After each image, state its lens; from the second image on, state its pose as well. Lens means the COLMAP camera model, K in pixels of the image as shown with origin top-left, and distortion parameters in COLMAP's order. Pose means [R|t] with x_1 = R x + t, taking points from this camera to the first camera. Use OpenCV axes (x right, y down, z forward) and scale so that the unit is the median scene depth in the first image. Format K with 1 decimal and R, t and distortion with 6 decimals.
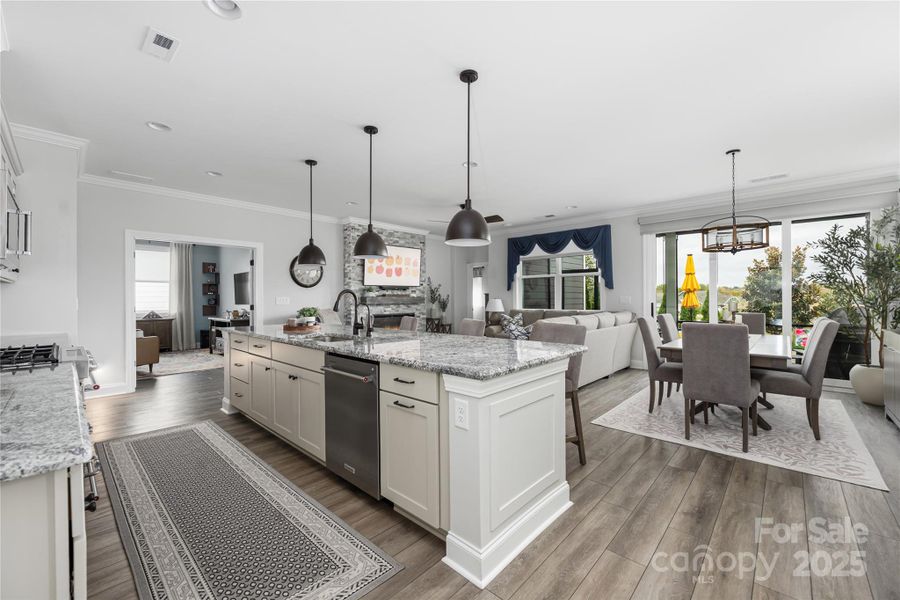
lens RADIAL K [[361.4, 0, 445.9], [0, 361.4, 298.2], [0, 0, 1]] dist [-0.003841, -0.000150]
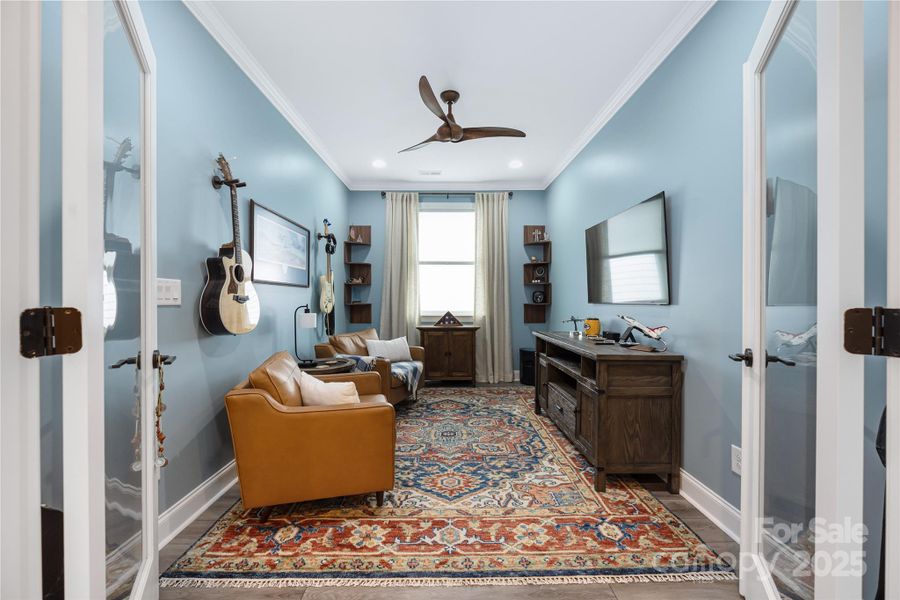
lens RADIAL K [[361.4, 0, 448.0], [0, 361.4, 299.7], [0, 0, 1]] dist [-0.003841, -0.000150]
pose [[0.686749, 0.005886, -0.726871, -0.423162], [0.000364, 0.999964, 0.008441, 0.011503], [0.726895, -0.006061, 0.686722, 0.643645]]
